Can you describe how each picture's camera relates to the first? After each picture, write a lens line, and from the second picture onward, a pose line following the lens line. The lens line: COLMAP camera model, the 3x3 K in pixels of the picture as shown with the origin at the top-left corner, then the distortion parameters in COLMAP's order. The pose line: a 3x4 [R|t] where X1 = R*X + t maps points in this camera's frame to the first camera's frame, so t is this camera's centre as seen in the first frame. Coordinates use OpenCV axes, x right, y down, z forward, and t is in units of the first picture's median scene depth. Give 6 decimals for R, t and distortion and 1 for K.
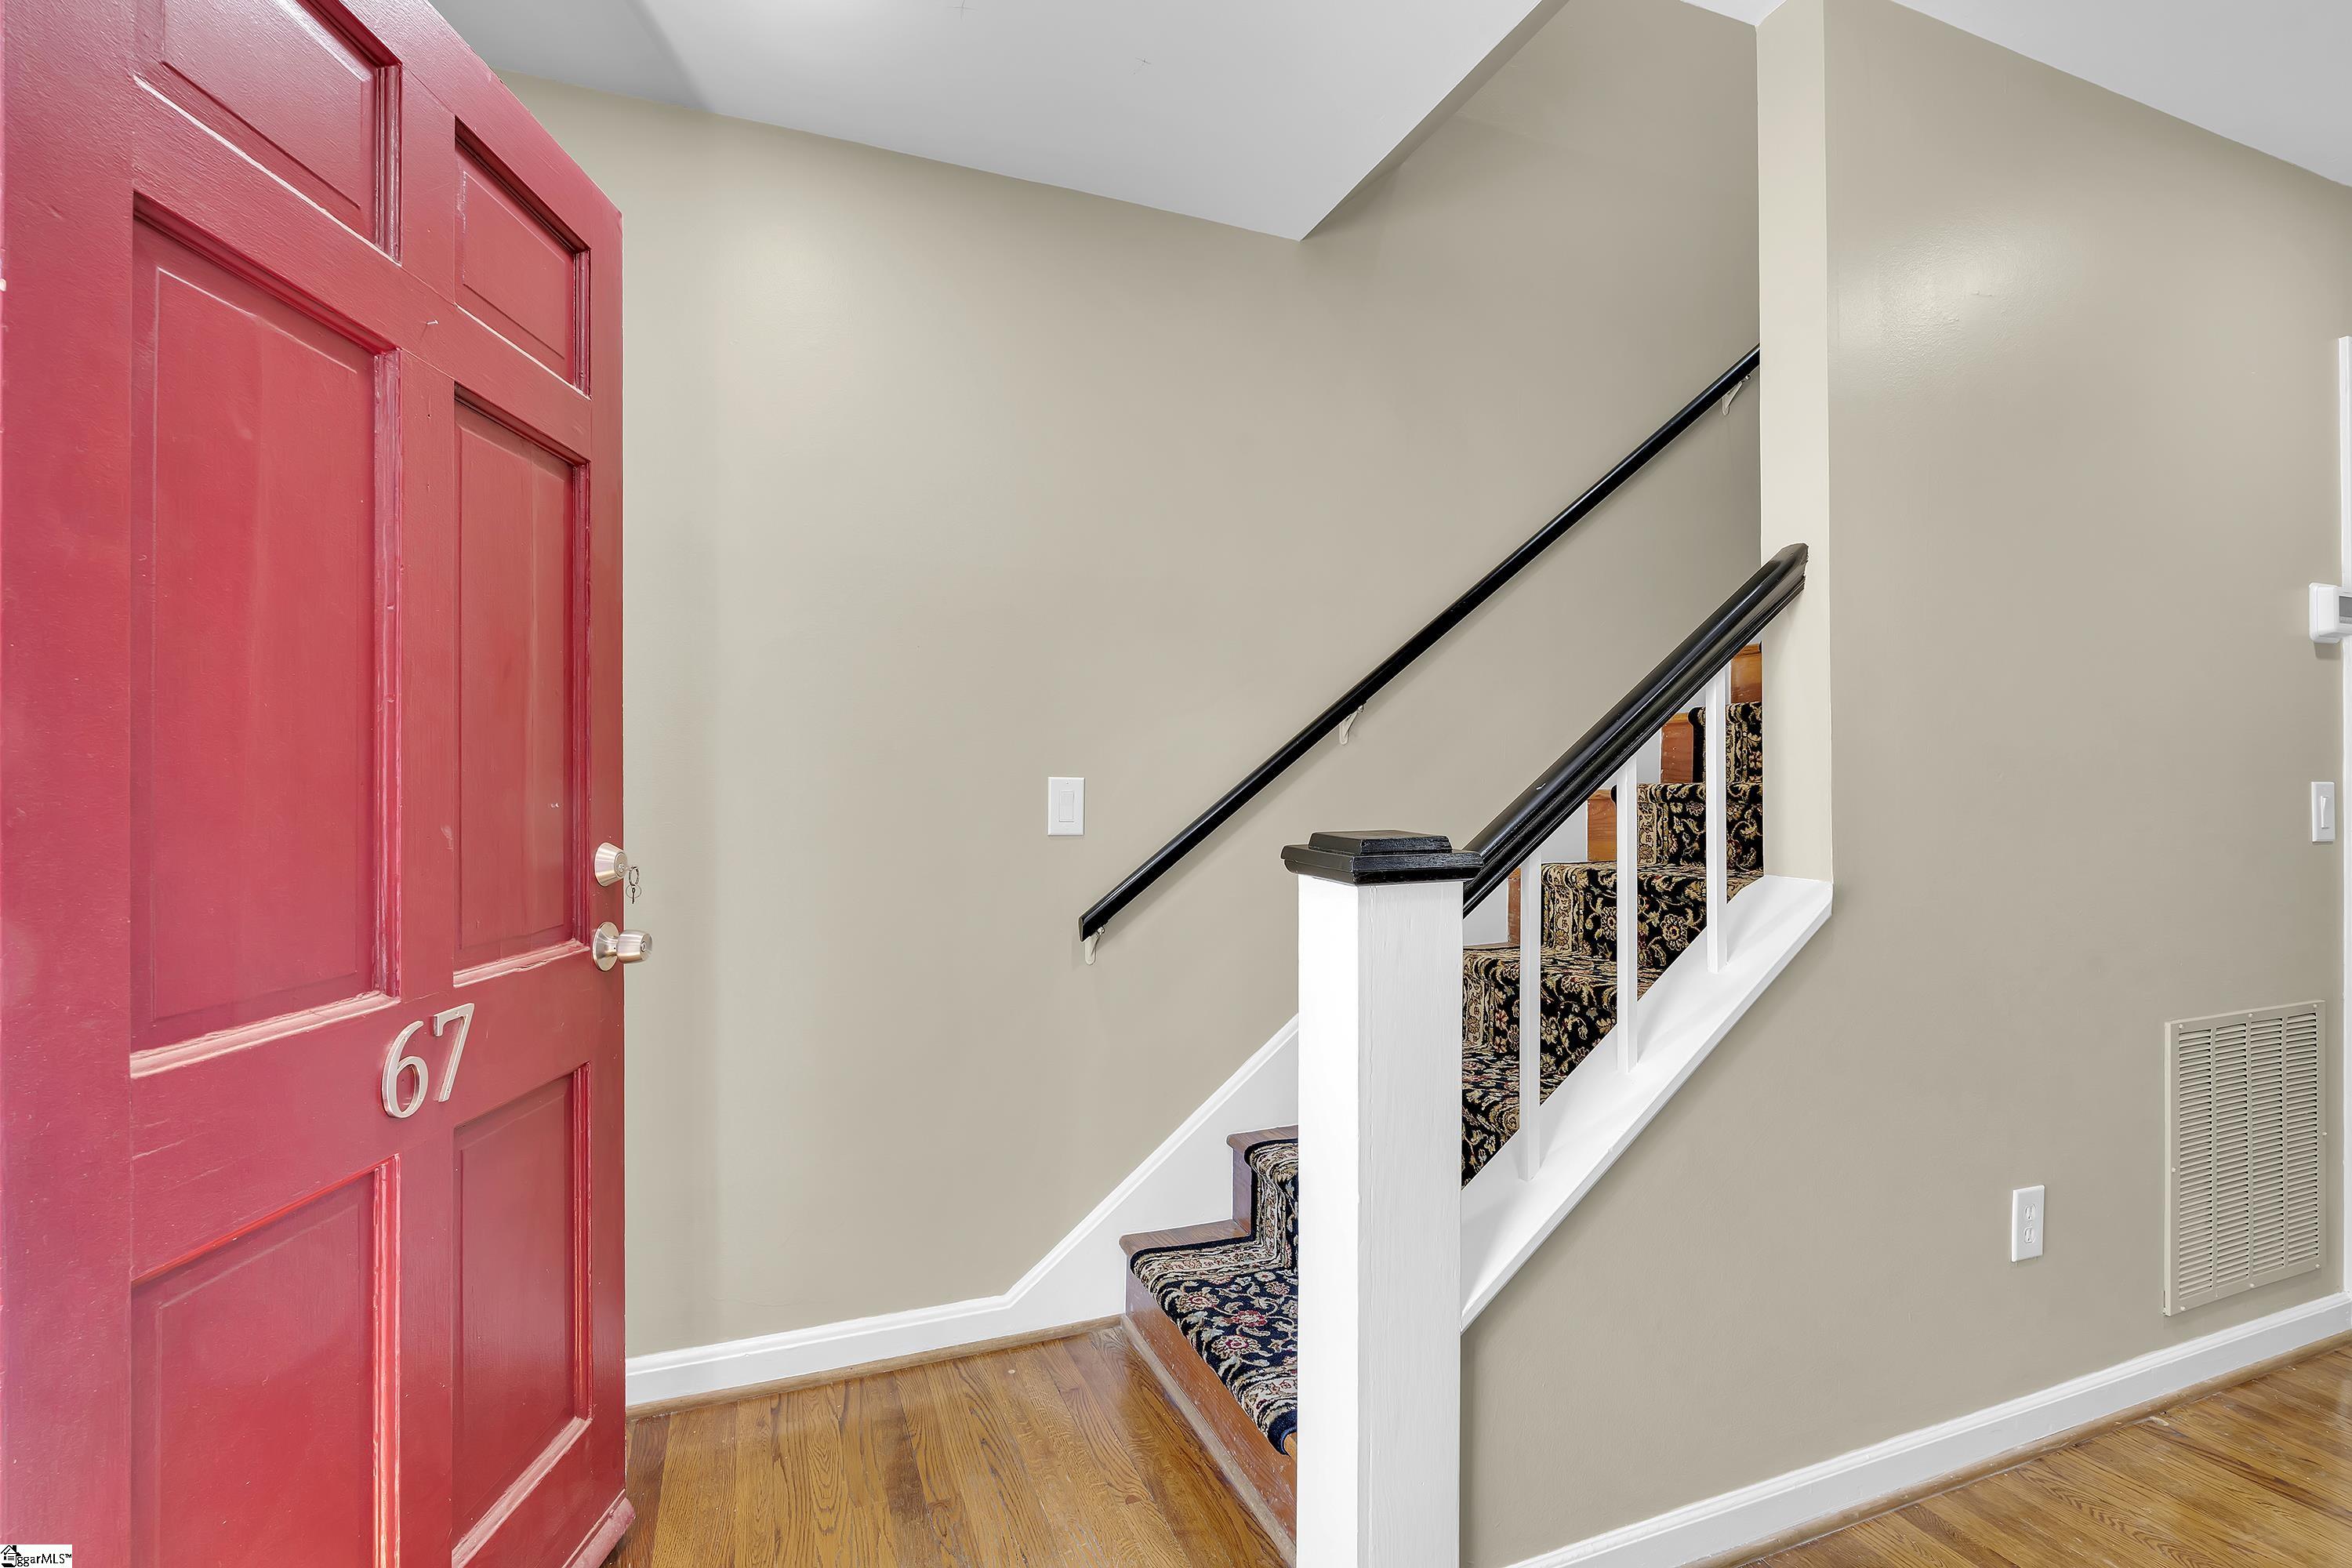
lens RADIAL K [[1035.4, 0, 1179.3], [0, 1035.4, 784.9], [0, 0, 1]] dist [-0.002443, -0.000182]
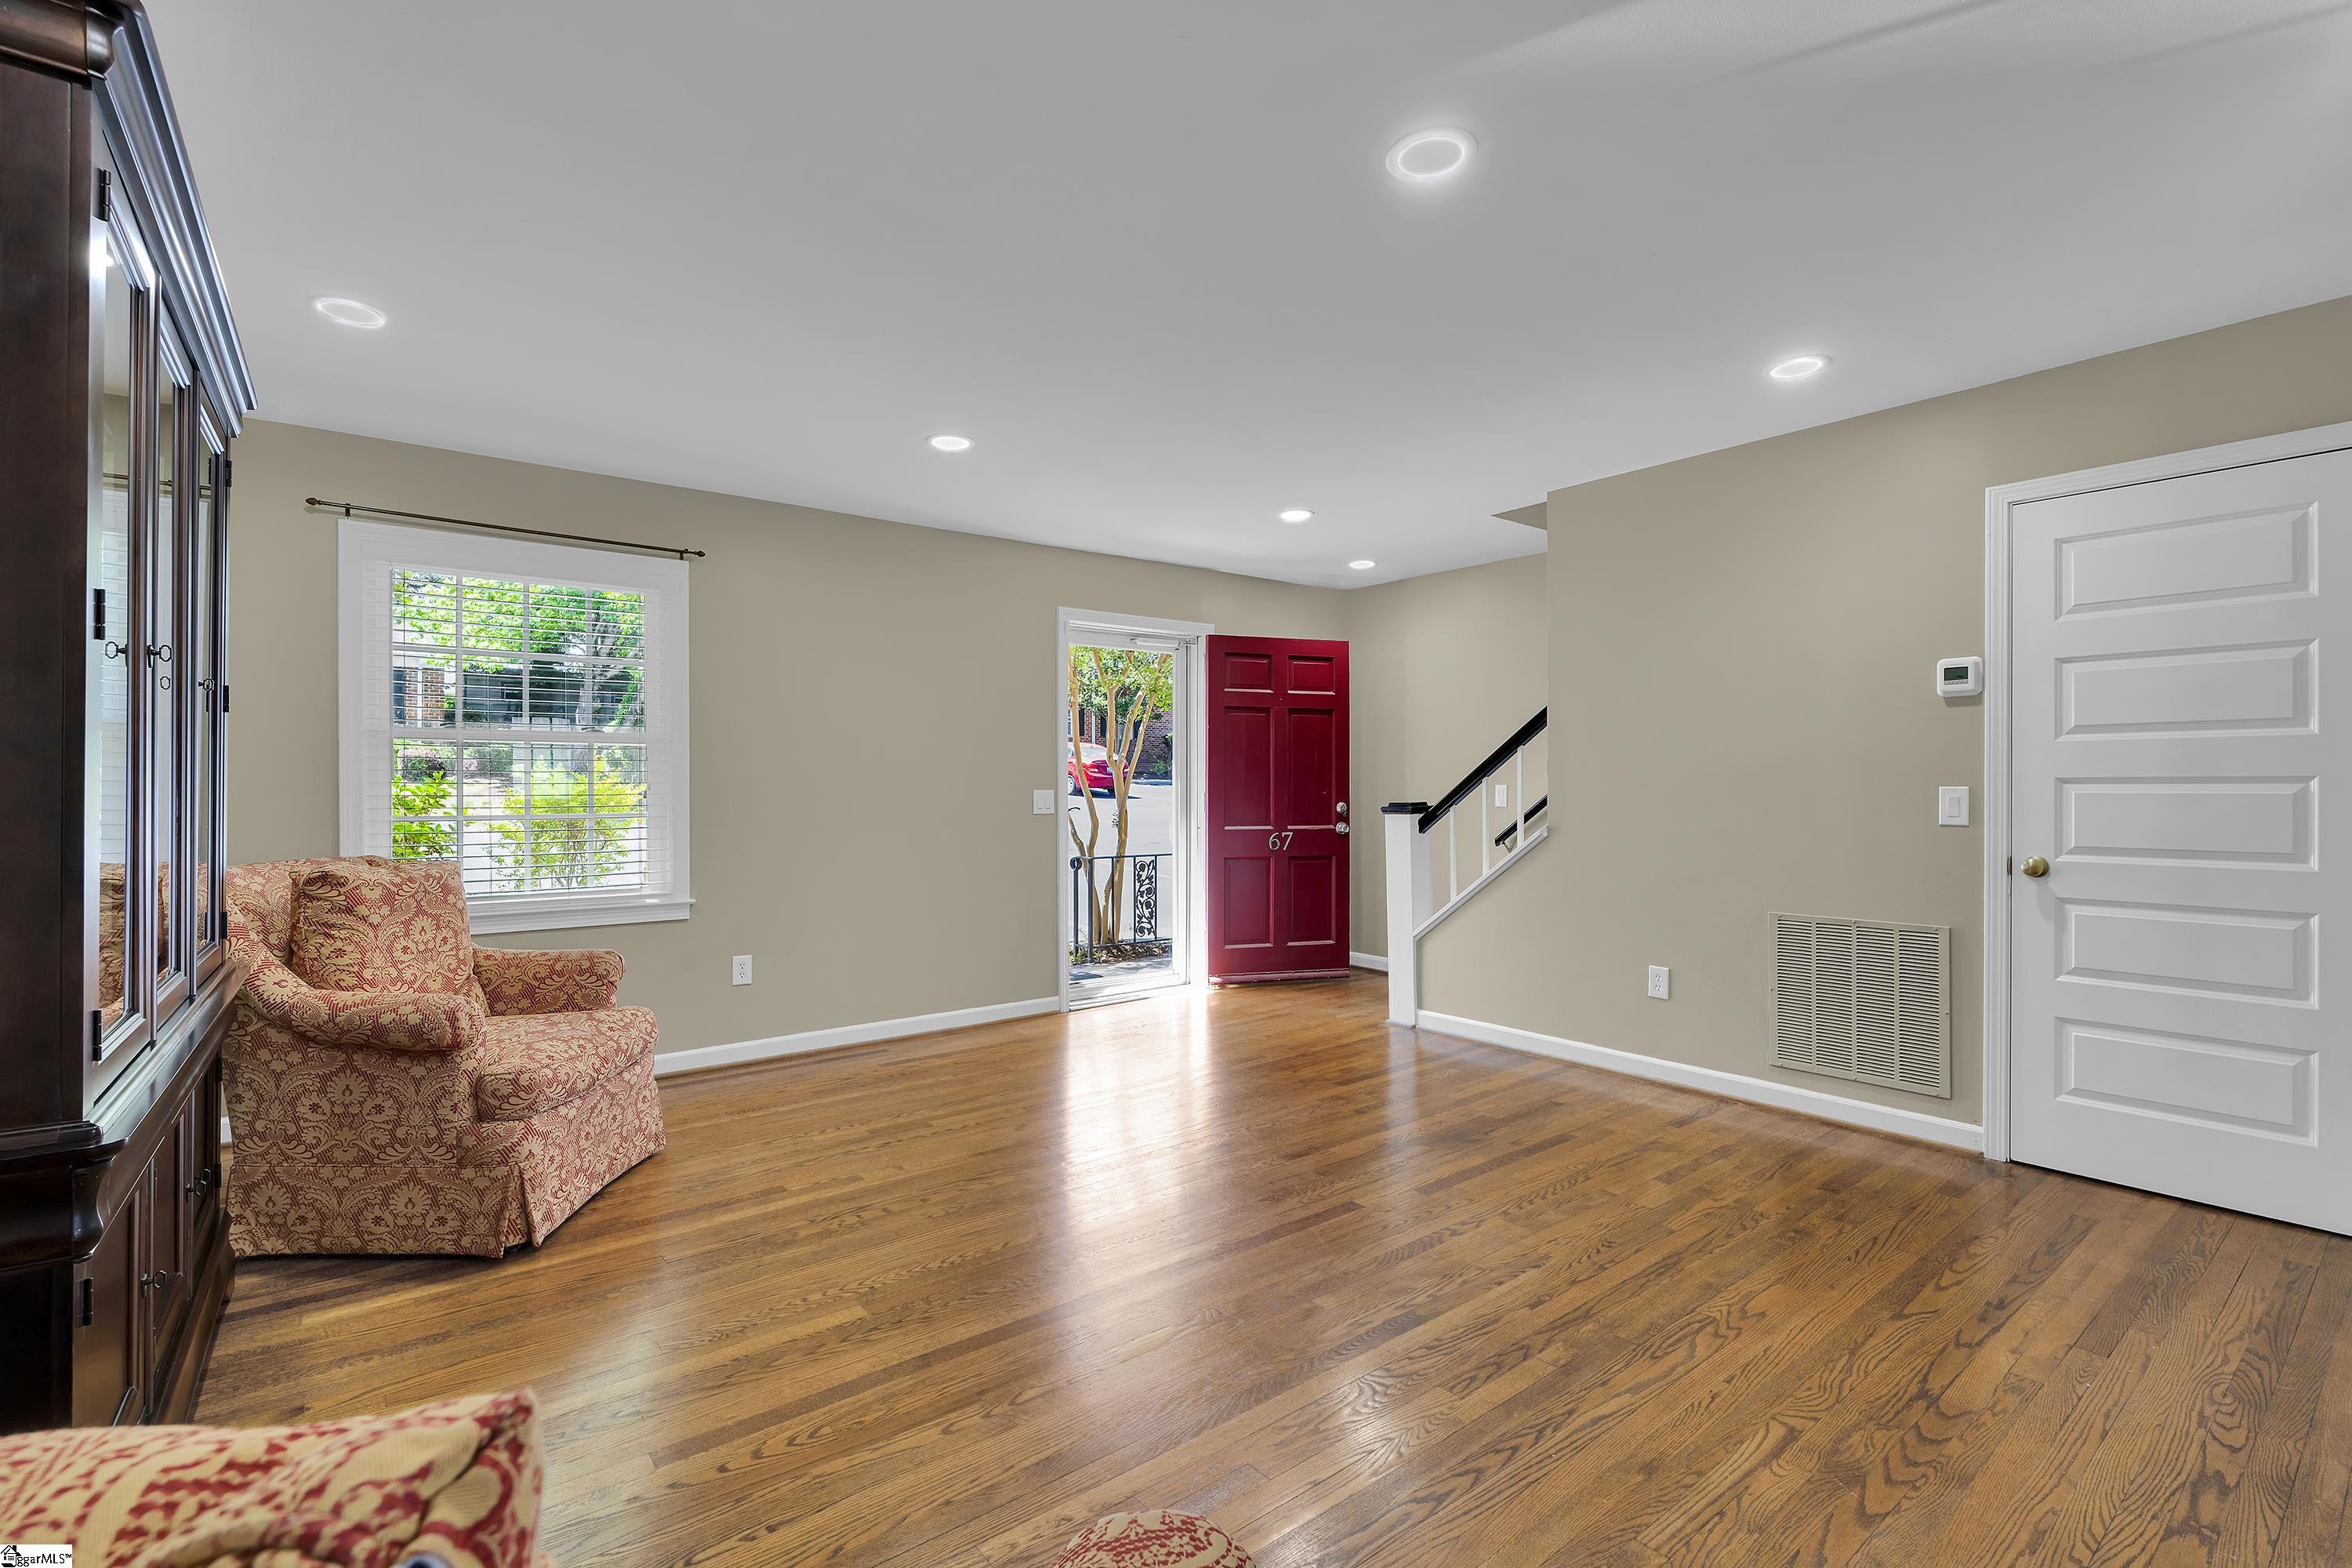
lens RADIAL K [[1058.1, 0, 1176.0], [0, 1058.1, 784.0], [0, 0, 1]] dist [-0.002894, -0.003848]
pose [[0.280631, -0.003100, -0.959811, 3.173334], [0.003209, 0.999992, -0.002291, -0.007047], [0.959810, -0.002437, 0.280638, -0.746481]]
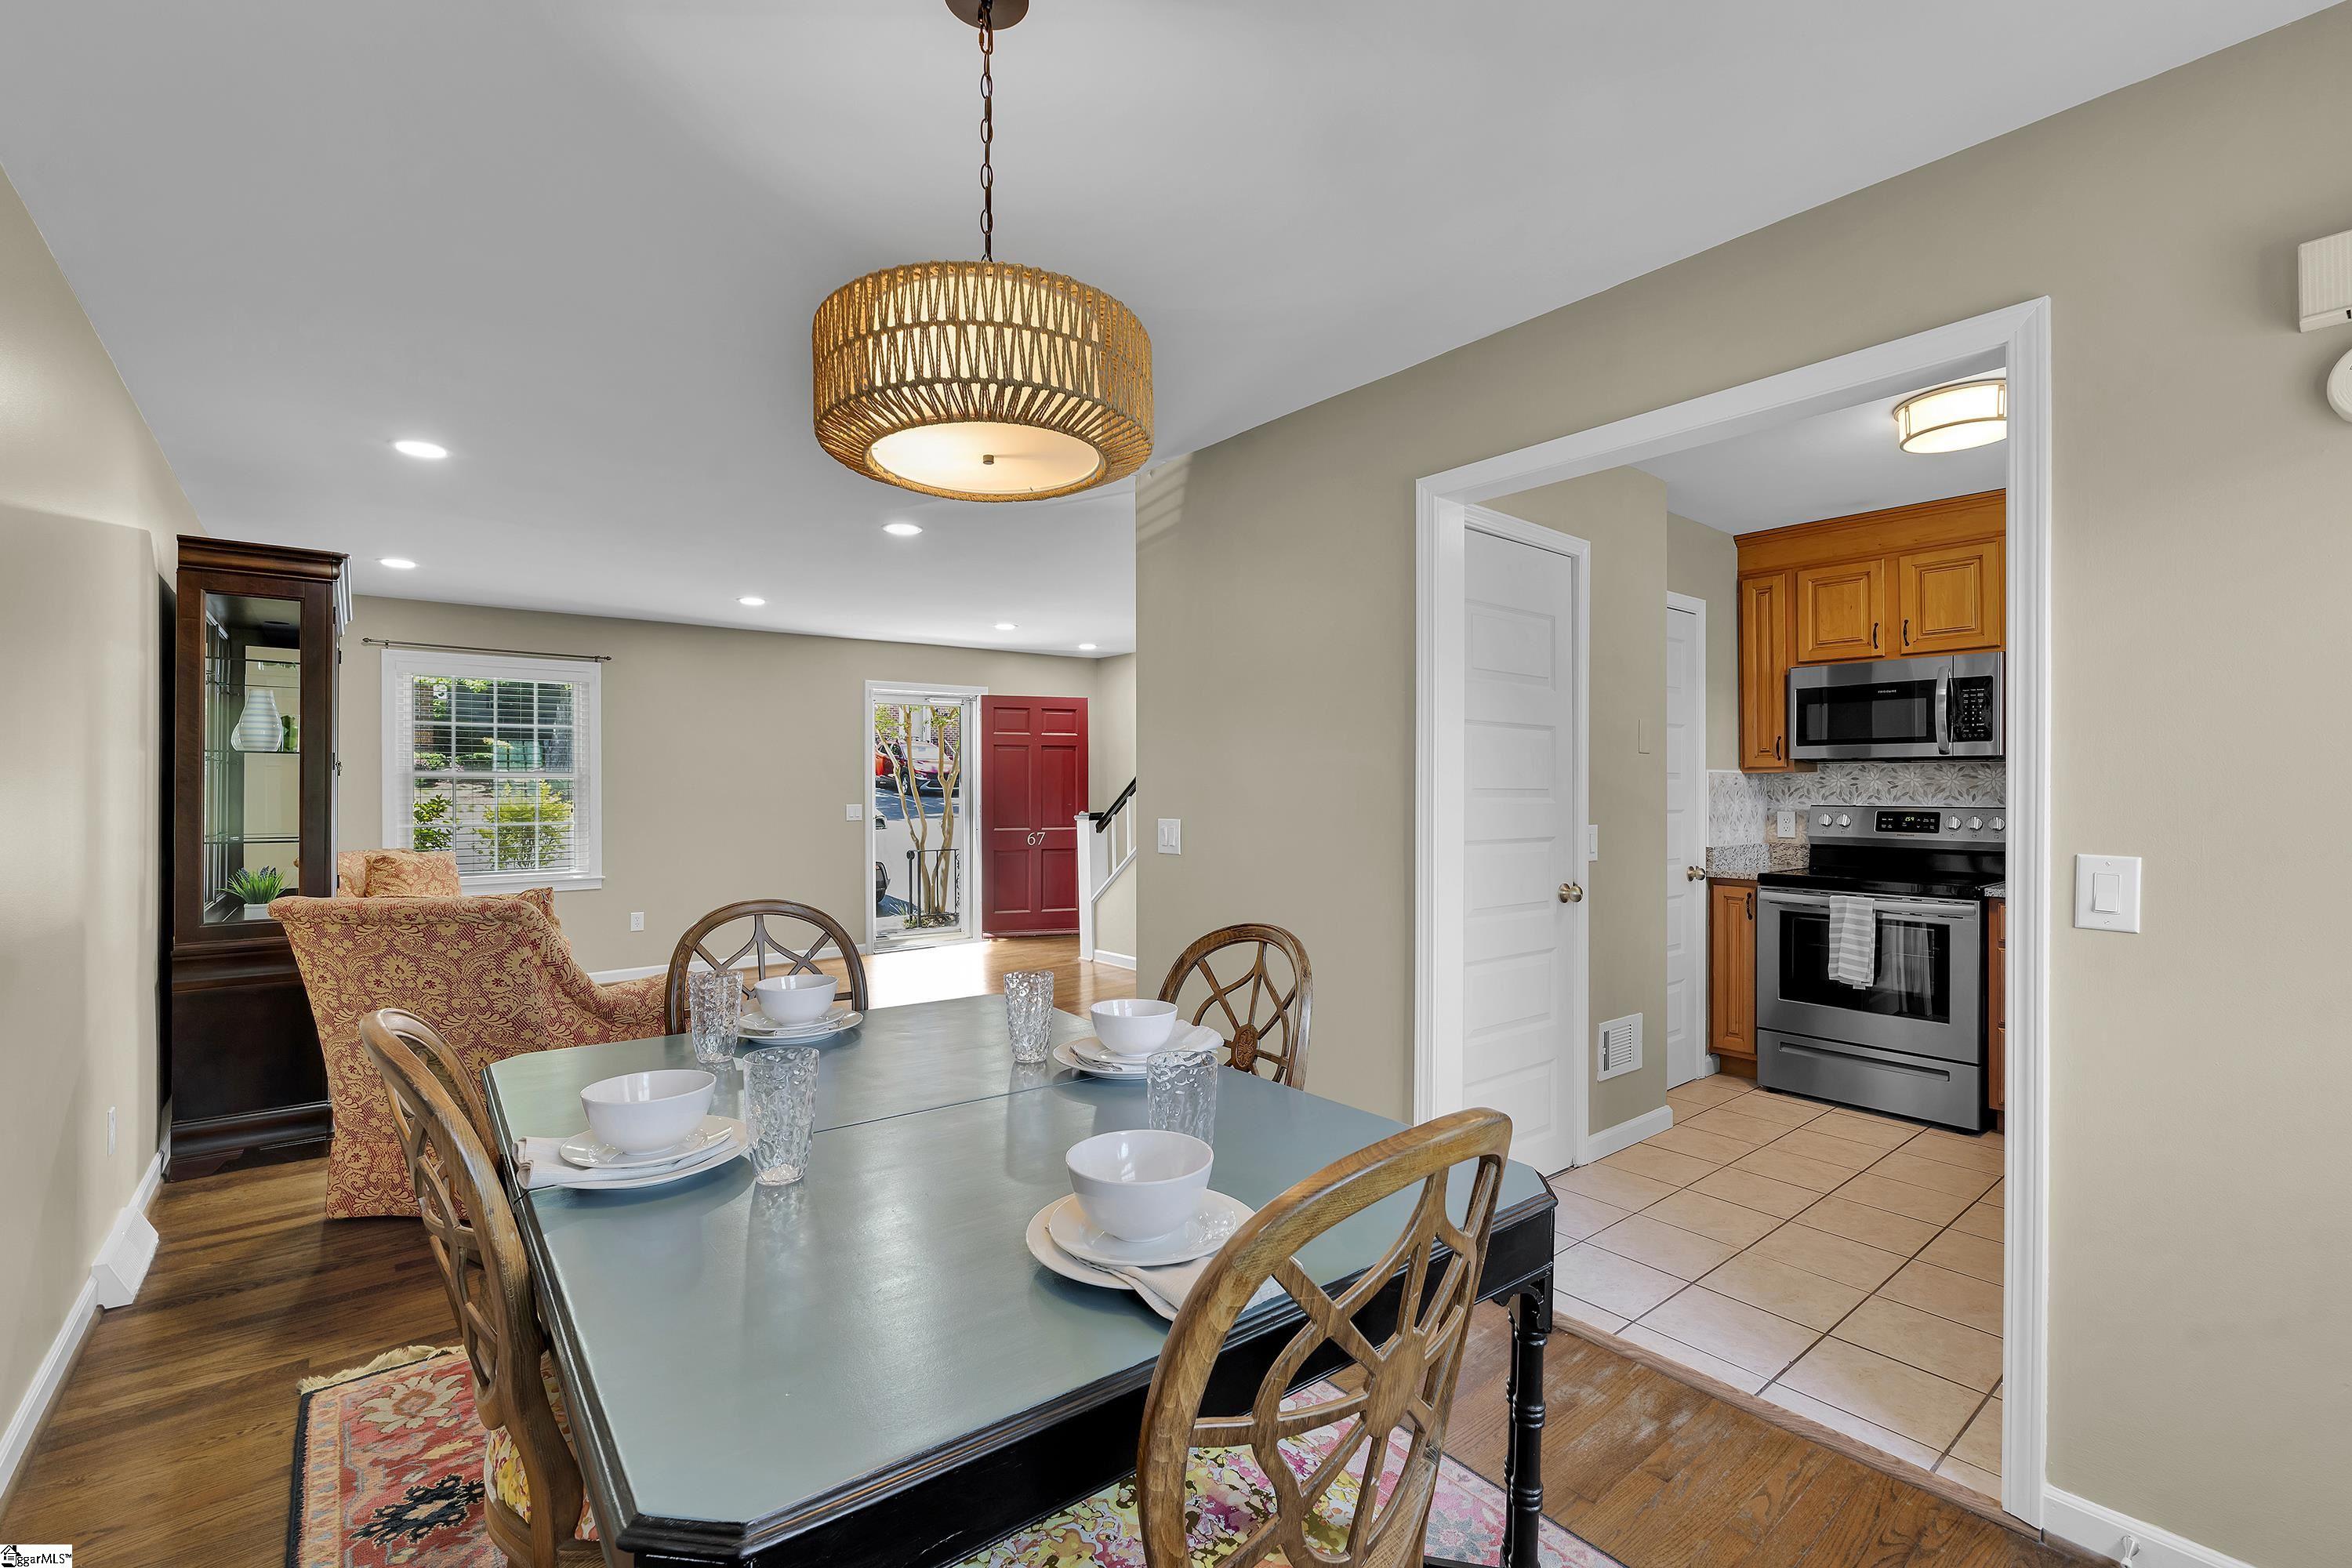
lens RADIAL K [[1035.4, 0, 1179.3], [0, 1035.4, 784.9], [0, 0, 1]] dist [-0.002443, -0.000182]
pose [[0.299804, -0.000783, -0.954000, 5.050485], [0.003249, 0.999995, 0.000200, -0.090010], [0.953995, -0.003159, 0.299805, -0.167989]]
